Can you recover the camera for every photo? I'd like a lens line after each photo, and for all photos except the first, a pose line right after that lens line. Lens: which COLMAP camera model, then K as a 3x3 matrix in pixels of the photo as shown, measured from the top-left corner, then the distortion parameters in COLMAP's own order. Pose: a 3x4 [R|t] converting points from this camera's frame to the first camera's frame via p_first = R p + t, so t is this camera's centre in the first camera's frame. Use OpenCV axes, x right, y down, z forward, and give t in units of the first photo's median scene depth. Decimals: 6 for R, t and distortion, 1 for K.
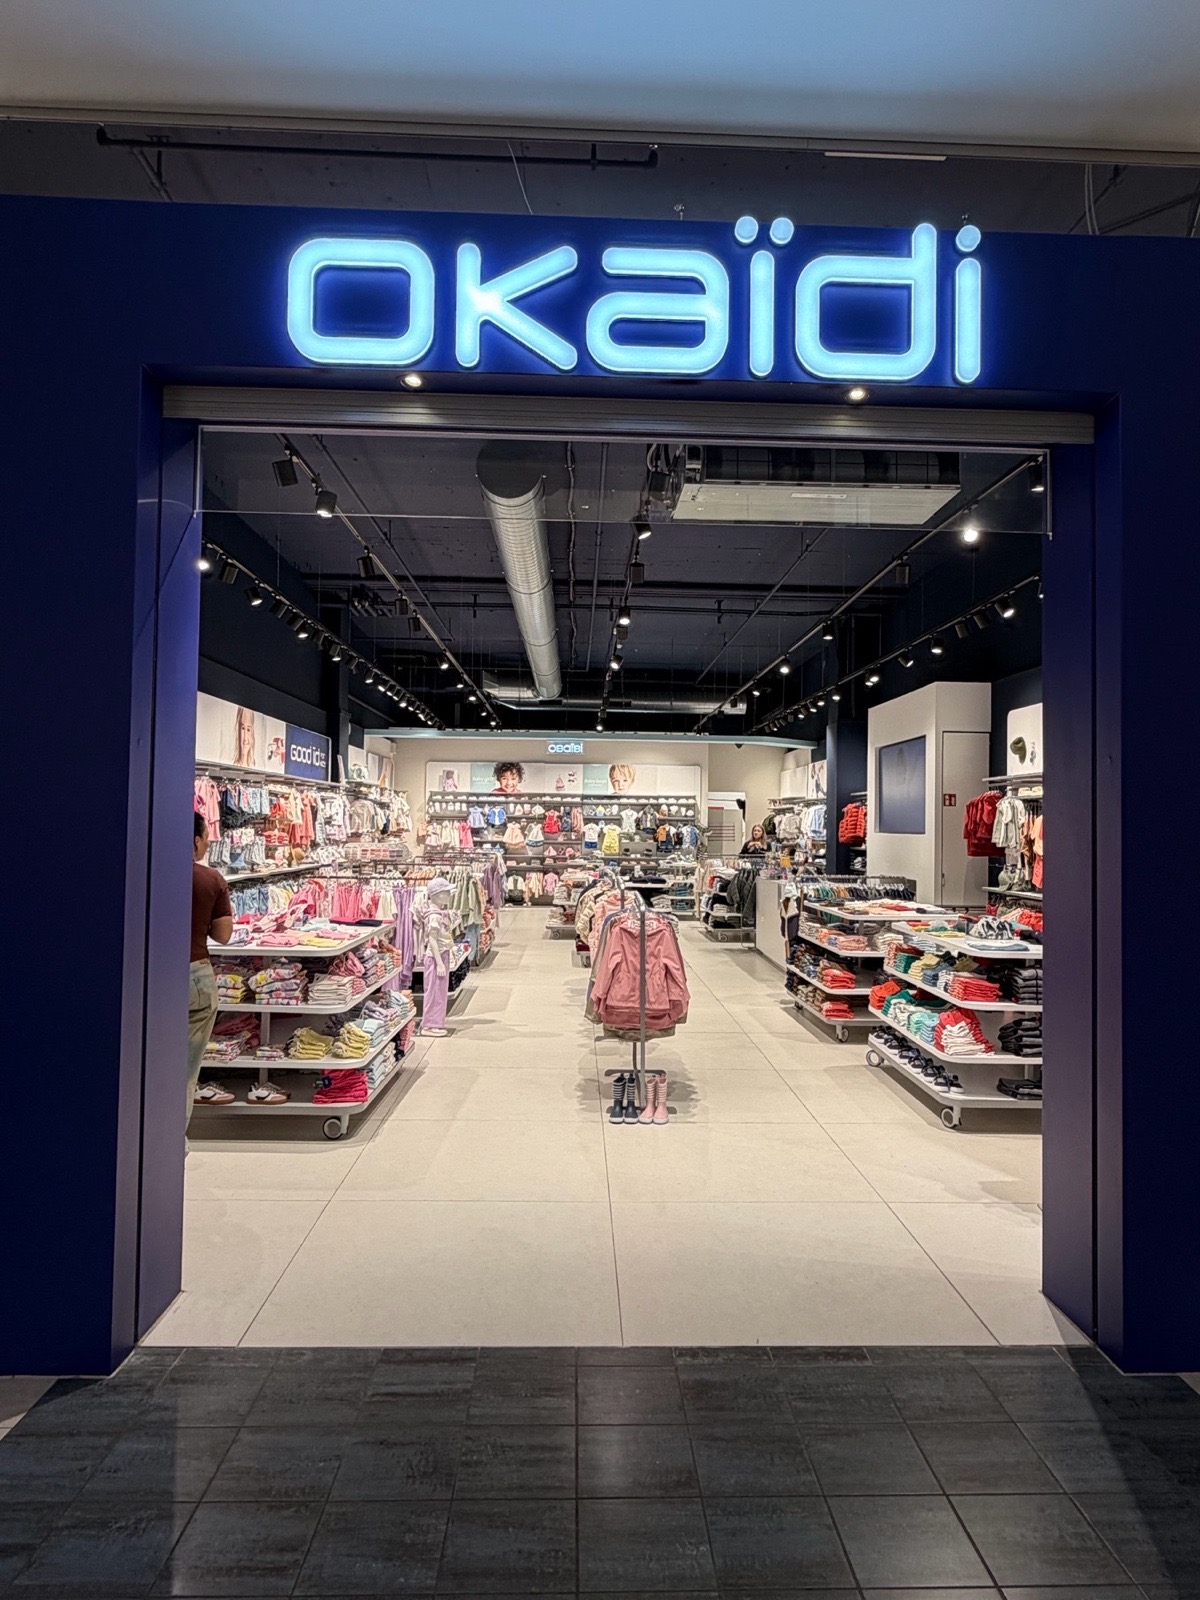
lens RADIAL K [[1008.3, 0, 599.1], [0, 1008.3, 795.9], [0, 0, 1]] dist [-0.005509, -0.000603]
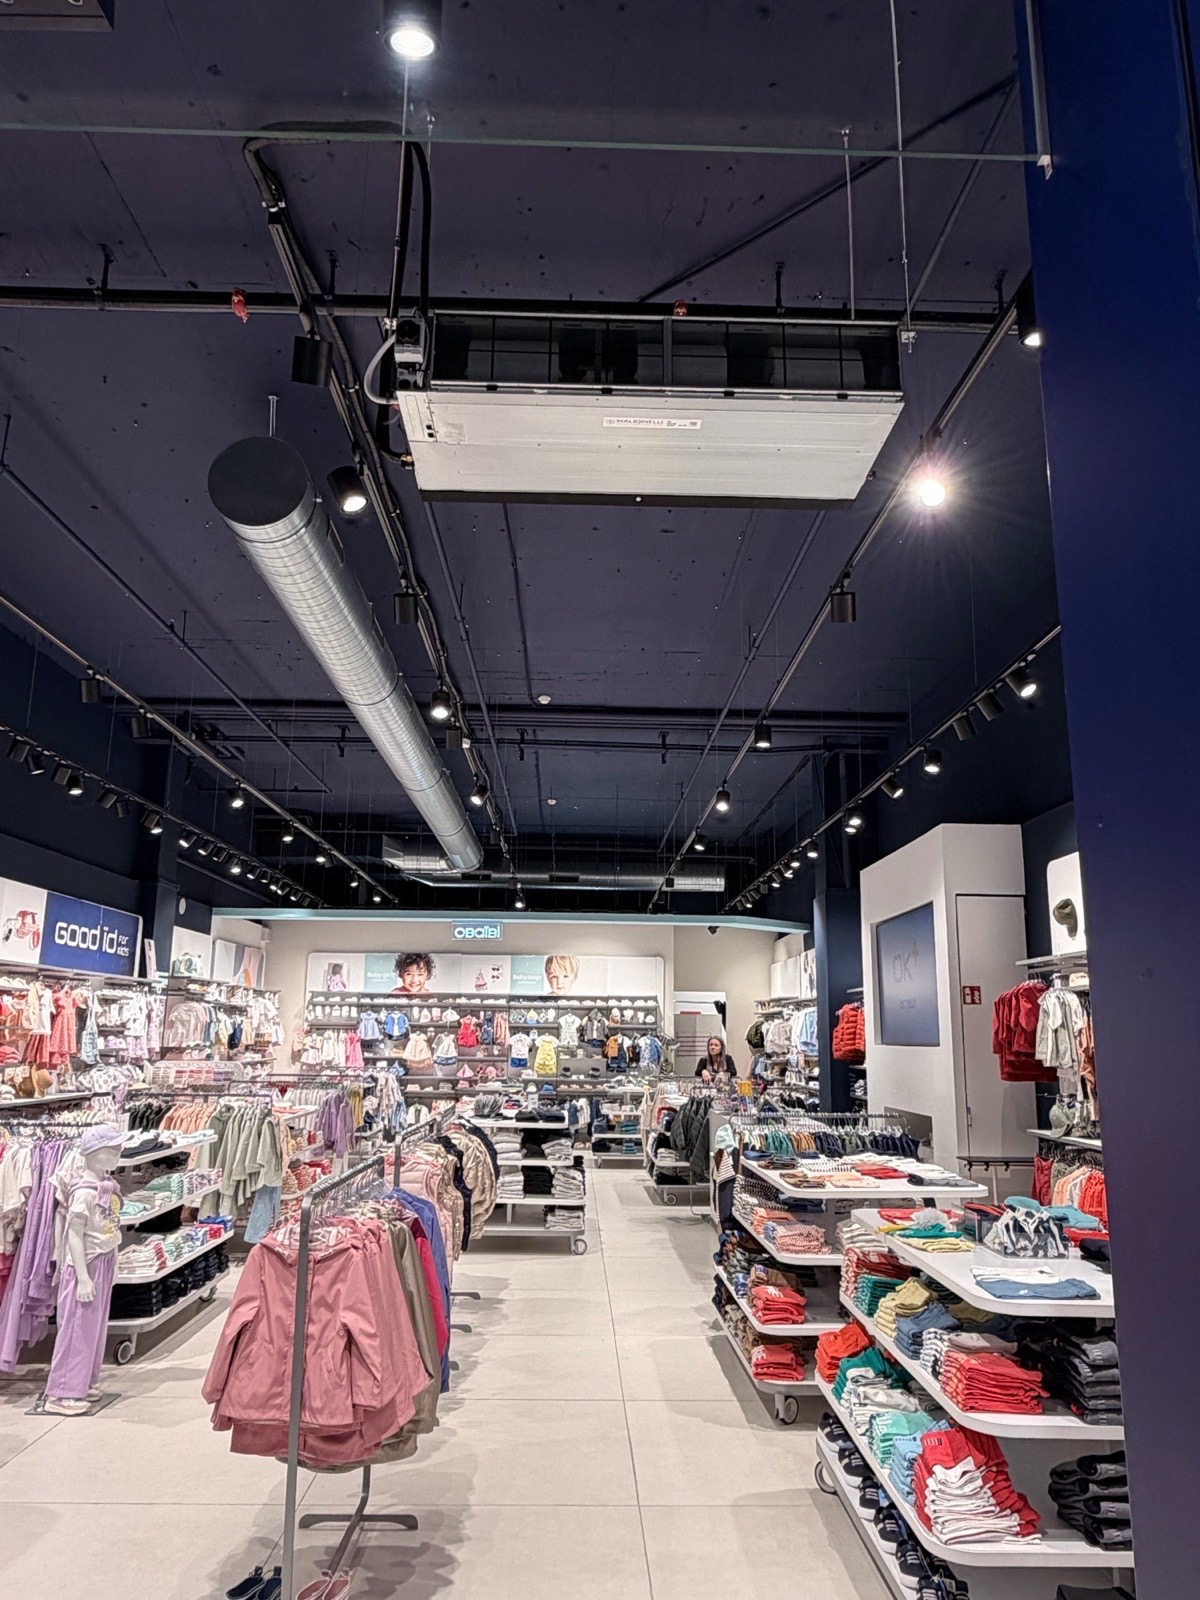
lens RADIAL K [[1133.7, 0, 603.4], [0, 1133.7, 799.2], [0, 0, 1]] dist [0.002969, -0.002189]
pose [[0.999994, -0.003269, -0.000937, 0.088383], [0.003052, 0.984265, -0.176673, 0.007320], [0.001500, 0.176669, 0.984269, 0.195975]]
